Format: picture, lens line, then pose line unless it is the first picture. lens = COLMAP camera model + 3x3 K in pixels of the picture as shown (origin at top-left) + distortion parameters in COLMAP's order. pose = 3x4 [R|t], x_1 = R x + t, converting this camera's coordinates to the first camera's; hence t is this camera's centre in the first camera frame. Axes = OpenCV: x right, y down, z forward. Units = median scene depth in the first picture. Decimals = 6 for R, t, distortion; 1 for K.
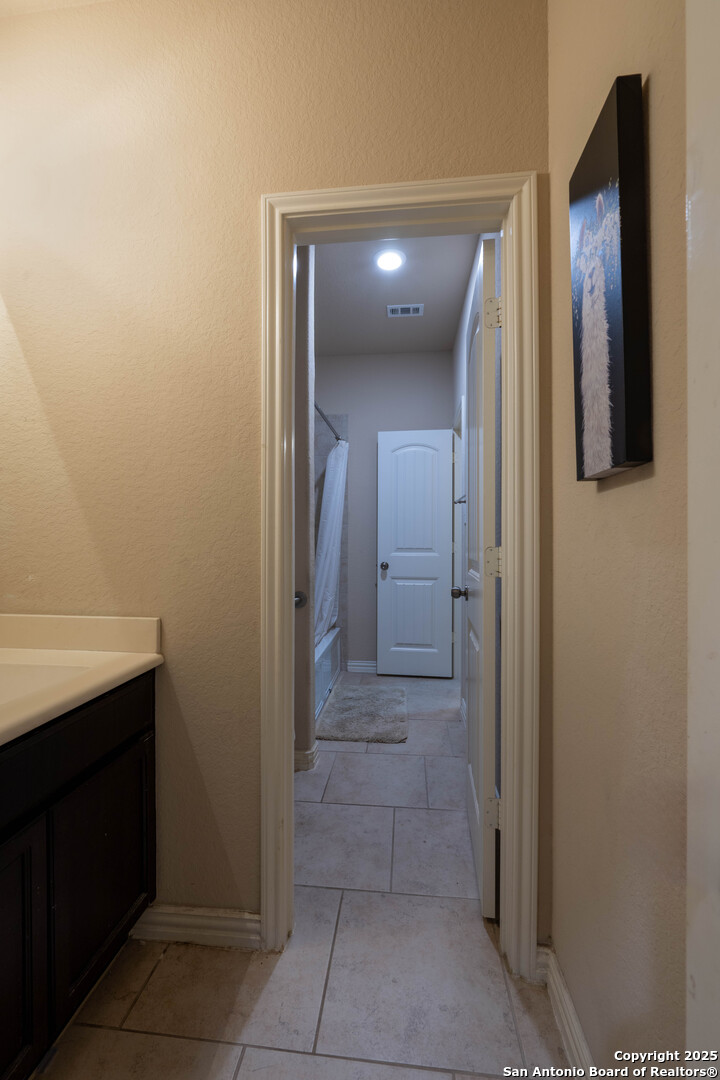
lens RADIAL K [[440.9, 0, 359.8], [0, 440.9, 541.9], [0, 0, 1]] dist [-0.011195, 0.000918]
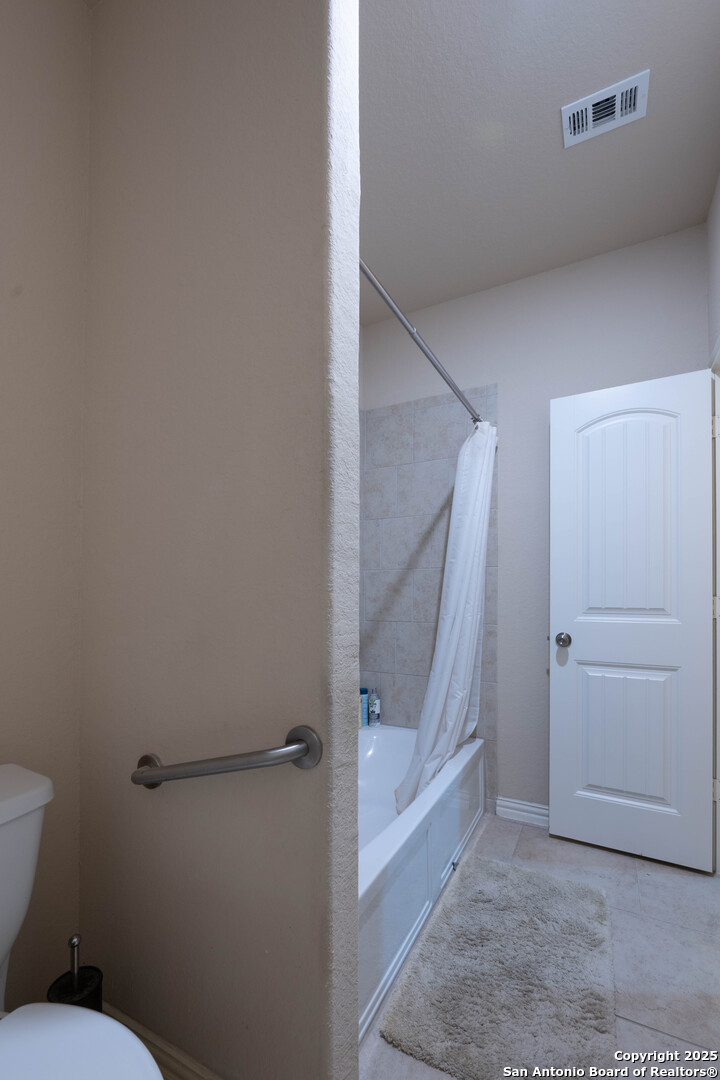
lens RADIAL K [[440.9, 0, 372.5], [0, 440.9, 598.1], [0, 0, 1]] dist [-0.011195, 0.000918]
pose [[0.930953, -0.002320, -0.365131, 0.035443], [0.003396, 0.999992, 0.002305, 0.000605], [0.365122, -0.003385, 0.930953, 0.409419]]
